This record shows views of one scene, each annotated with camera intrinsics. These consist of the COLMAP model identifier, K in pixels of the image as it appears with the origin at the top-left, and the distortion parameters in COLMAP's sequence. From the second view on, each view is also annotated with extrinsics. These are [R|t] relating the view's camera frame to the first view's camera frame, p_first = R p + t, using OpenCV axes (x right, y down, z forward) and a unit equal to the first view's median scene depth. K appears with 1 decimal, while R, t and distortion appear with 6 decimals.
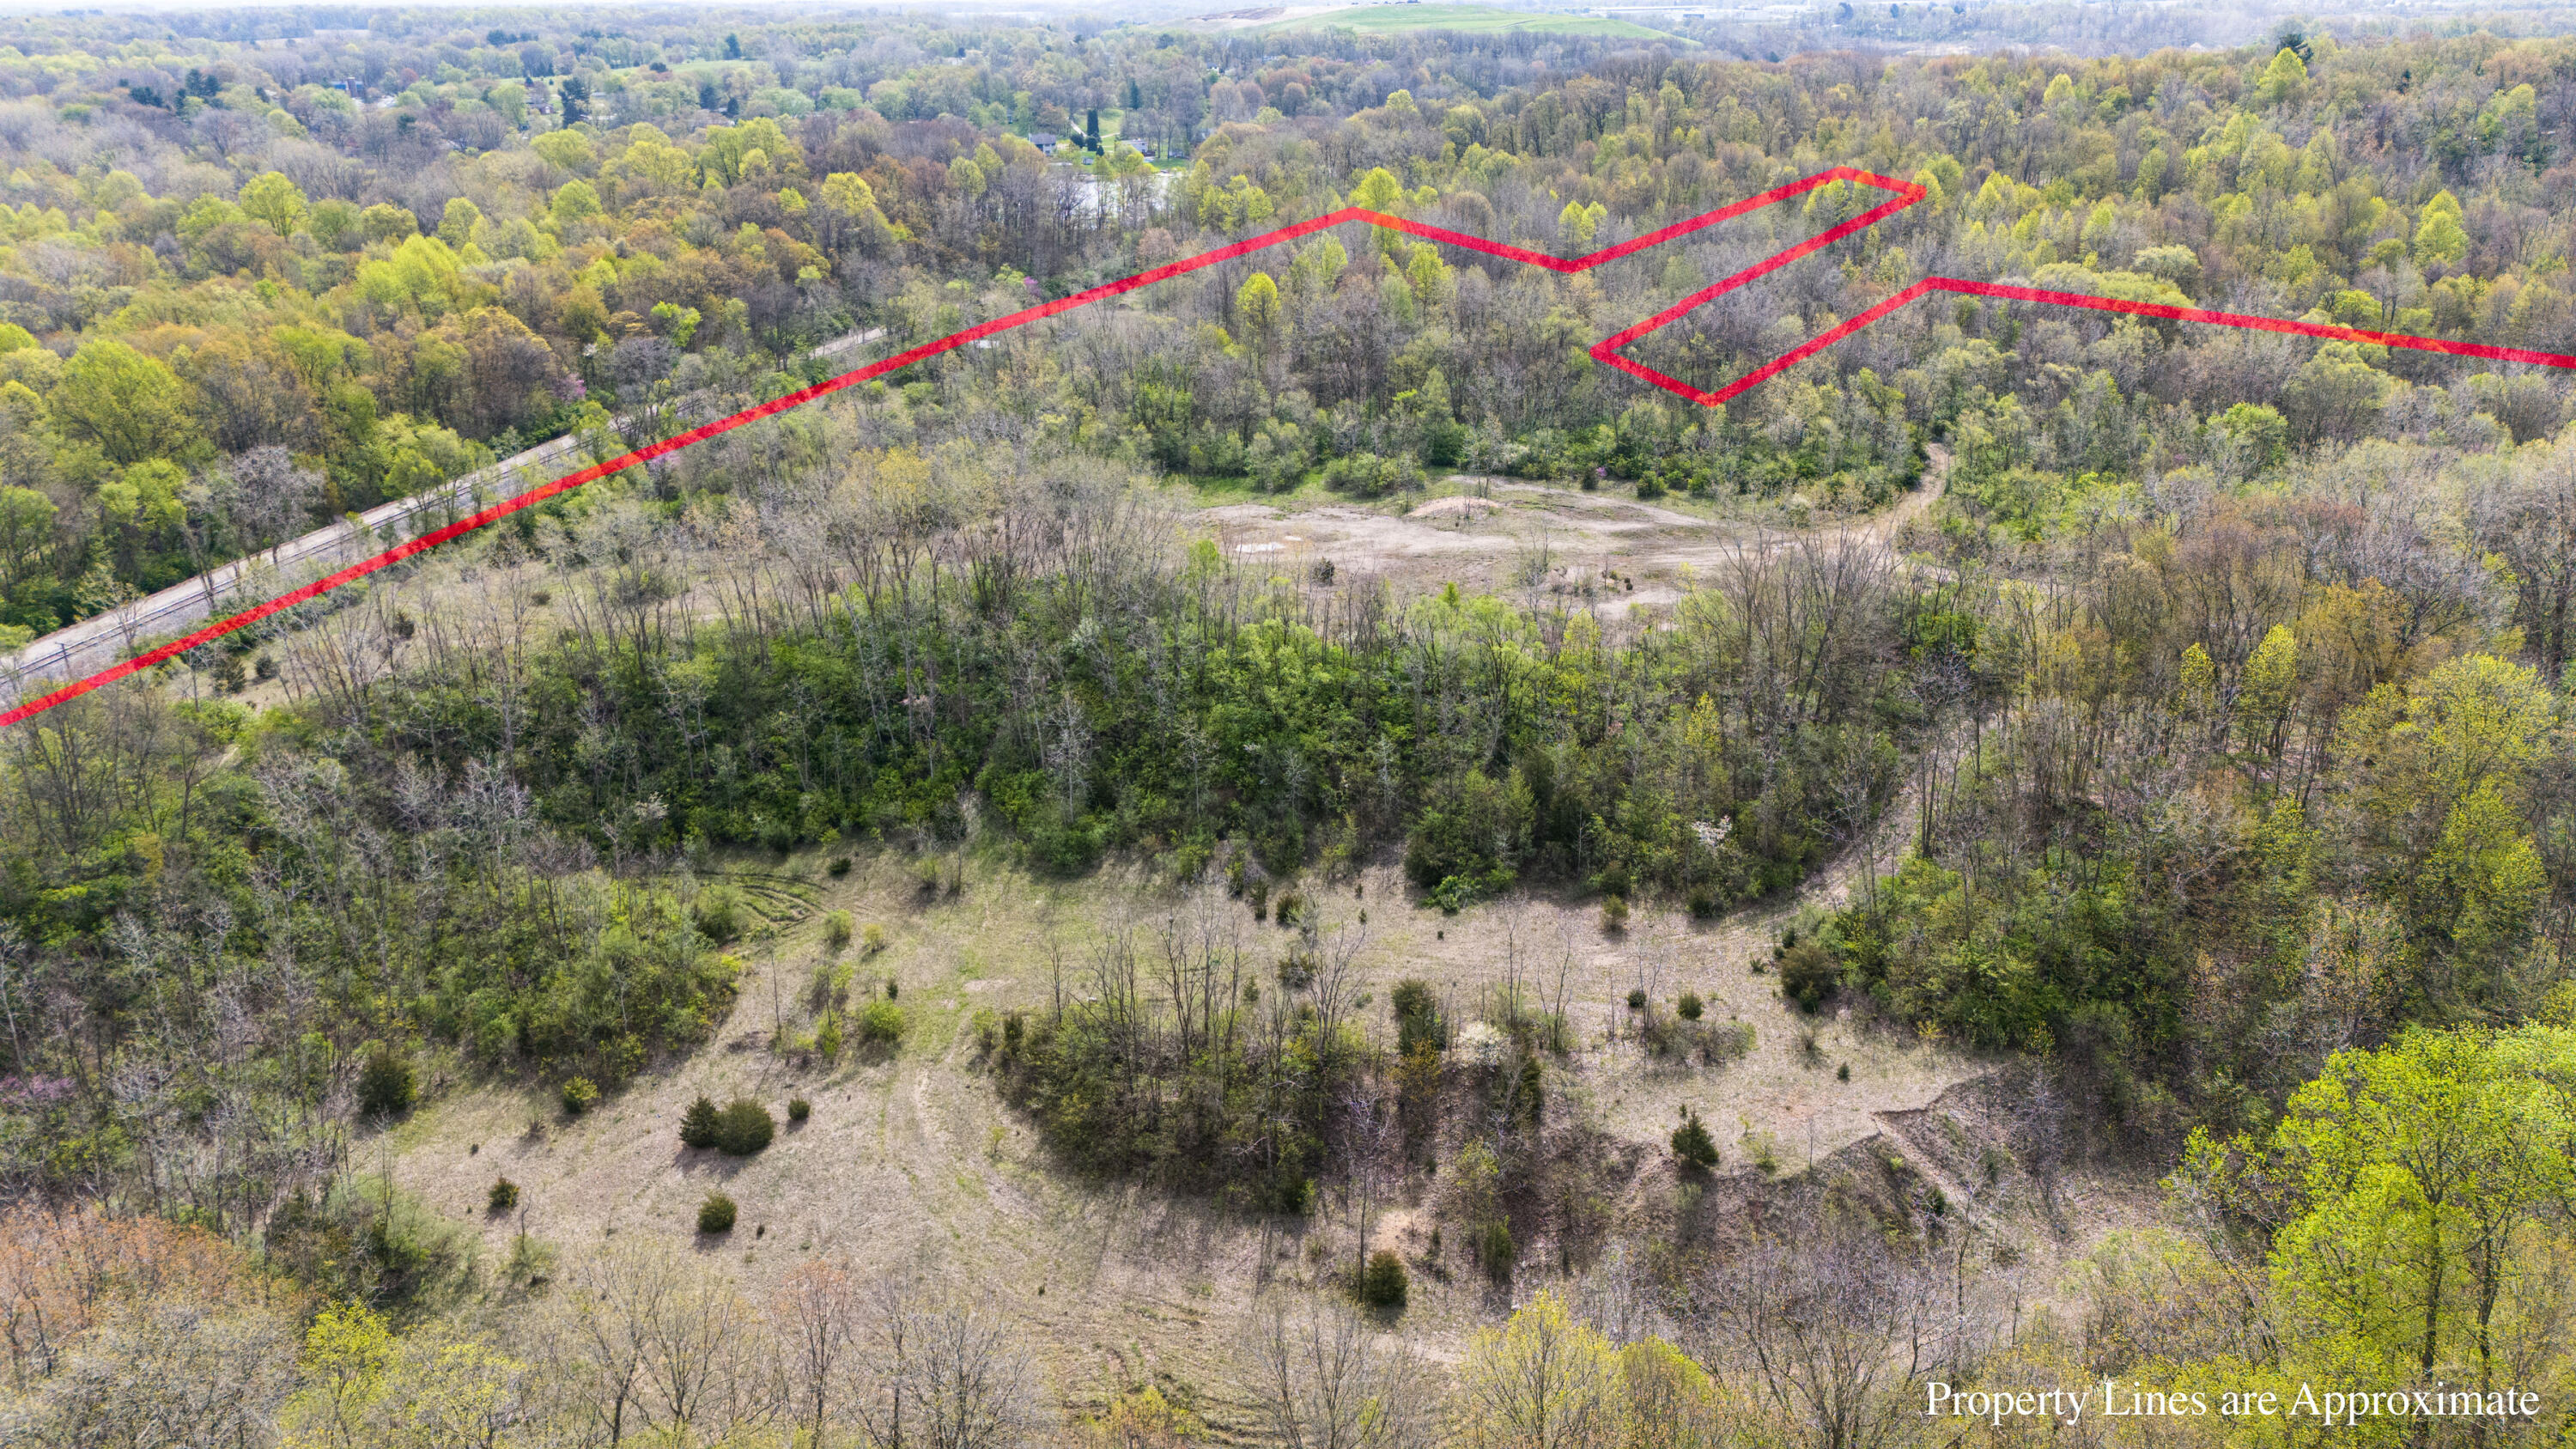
lens RADIAL K [[1869.3, 0, 1275.8], [0, 1869.3, 729.9], [0, 0, 1]] dist [0.065371, -0.056778]
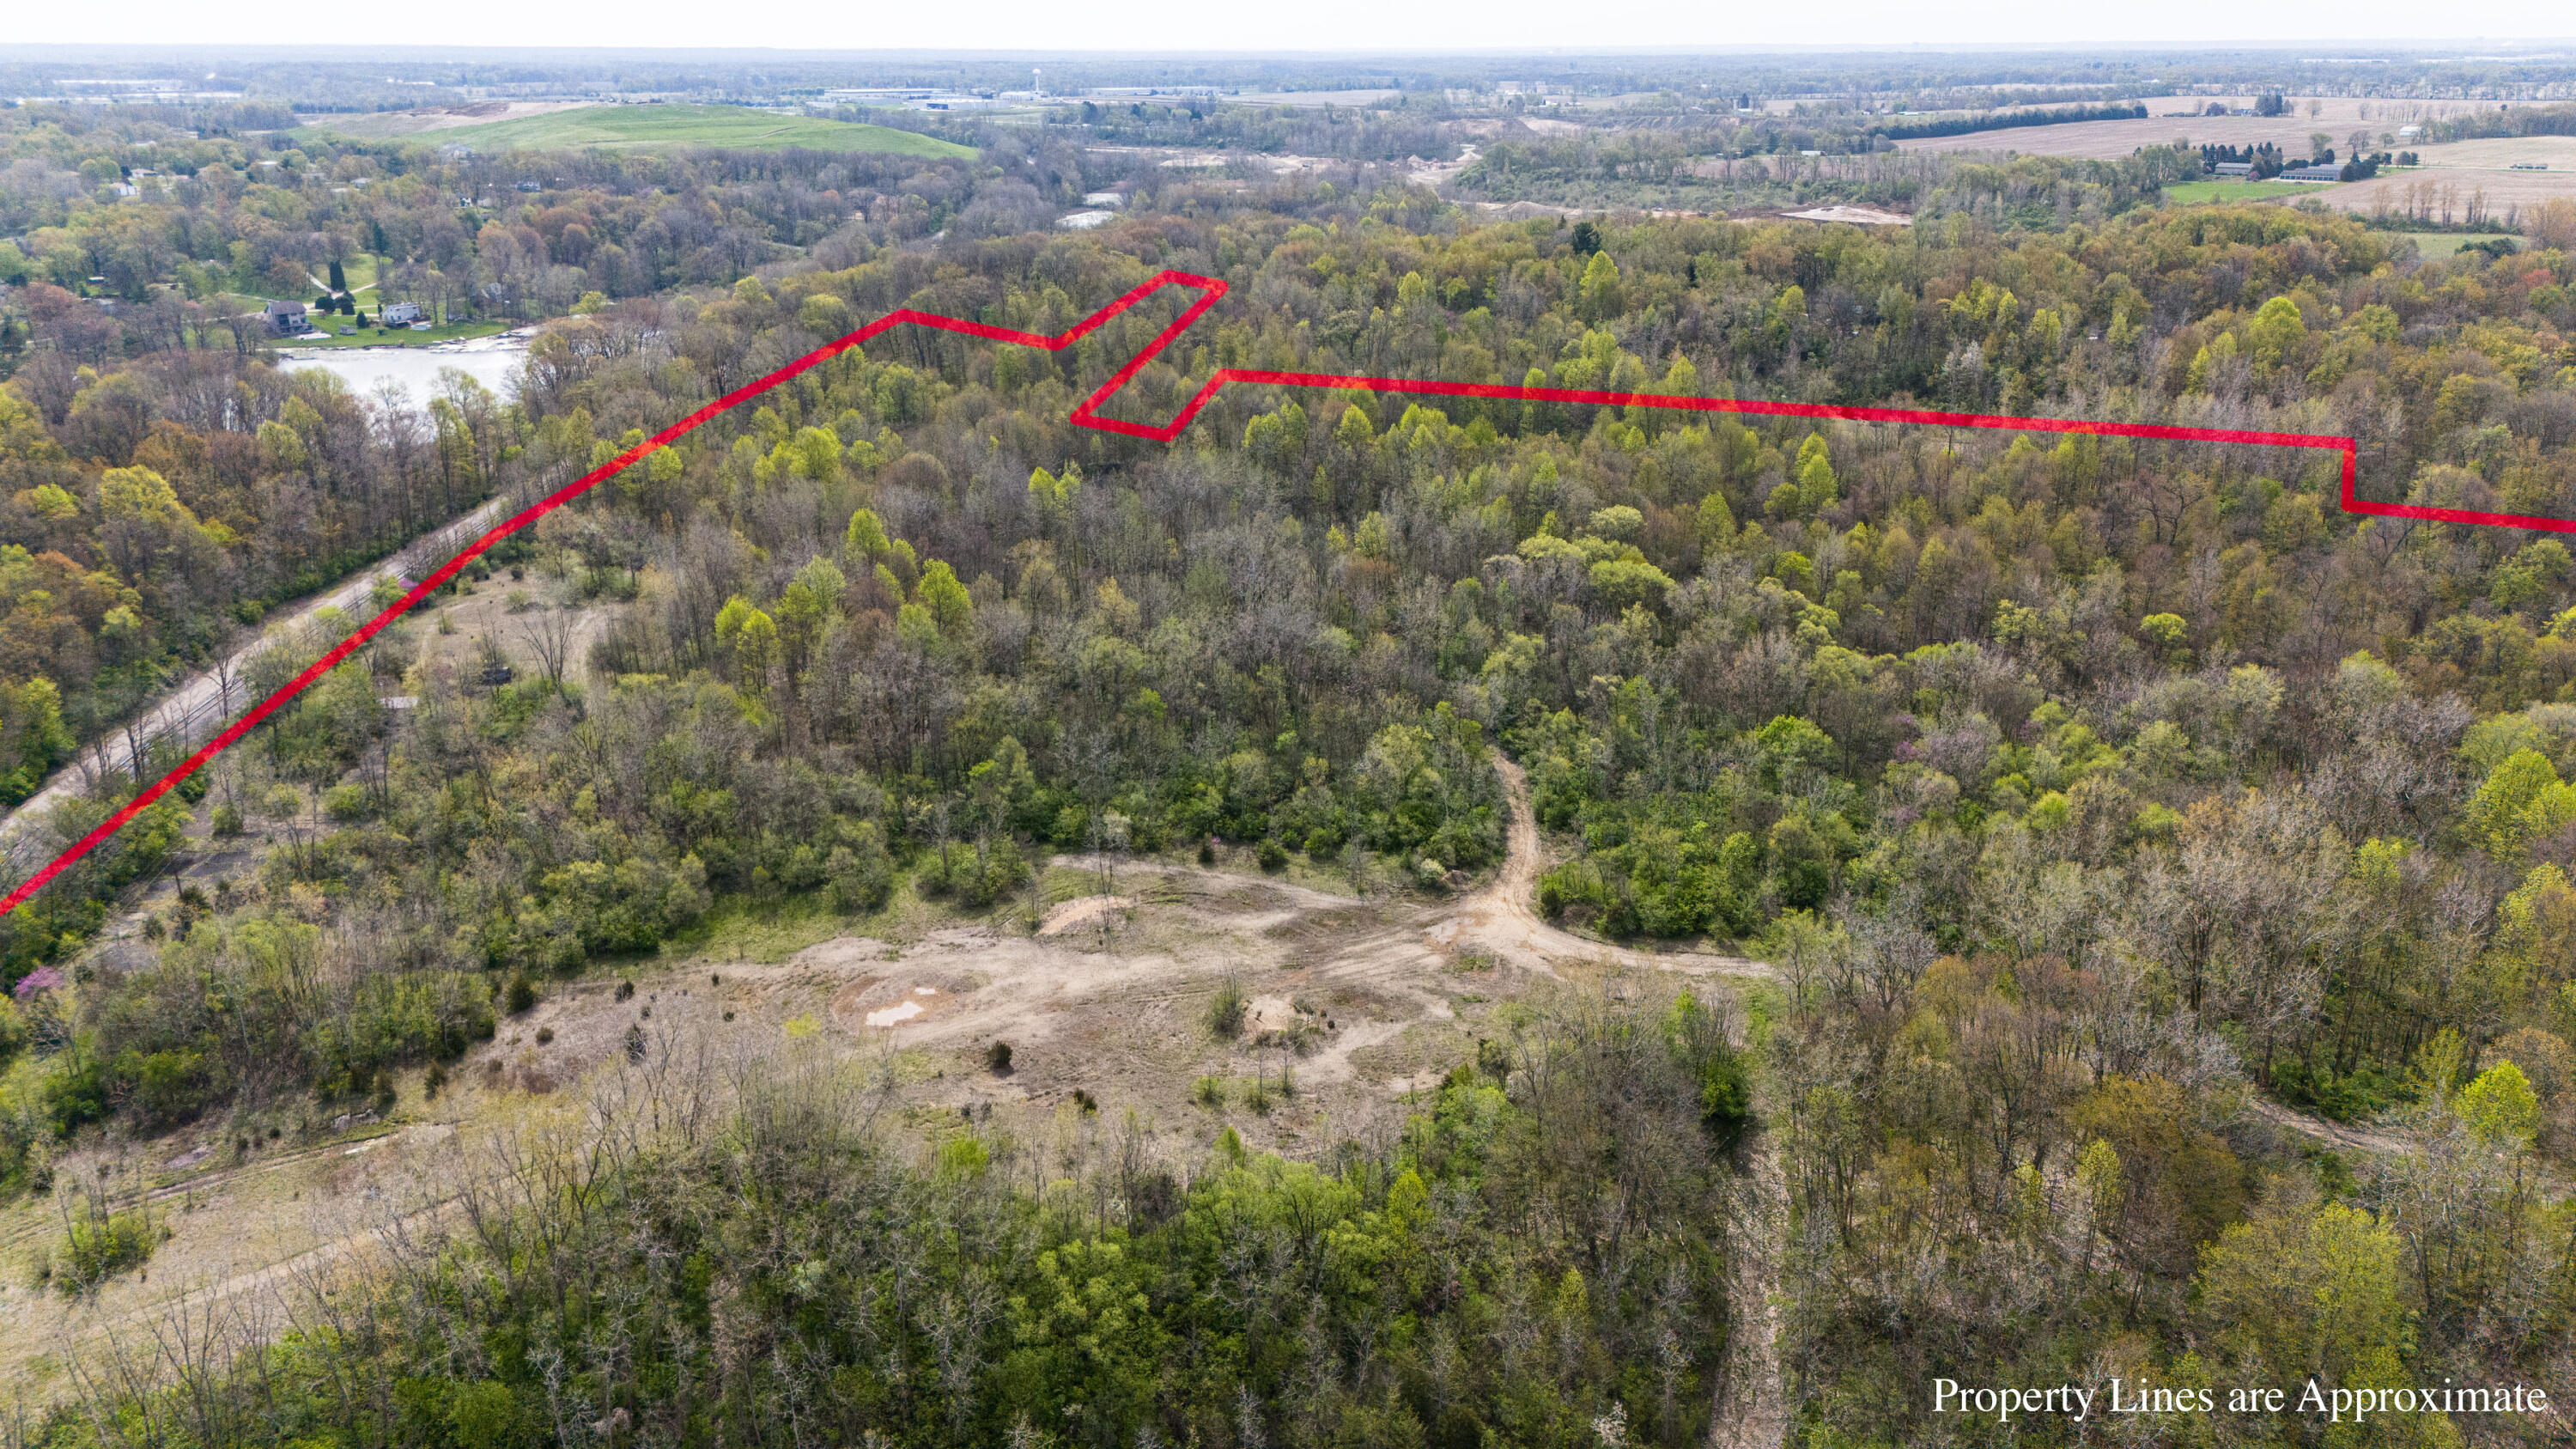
lens RADIAL K [[1869.3, 0, 1297.9], [0, 1869.3, 723.8], [0, 0, 1]] dist [0.065371, -0.056778]
pose [[0.923651, -0.128540, 0.361034, -0.118107], [0.141249, 0.989934, -0.008915, -0.172742], [-0.356254, 0.059230, 0.932510, 0.084583]]
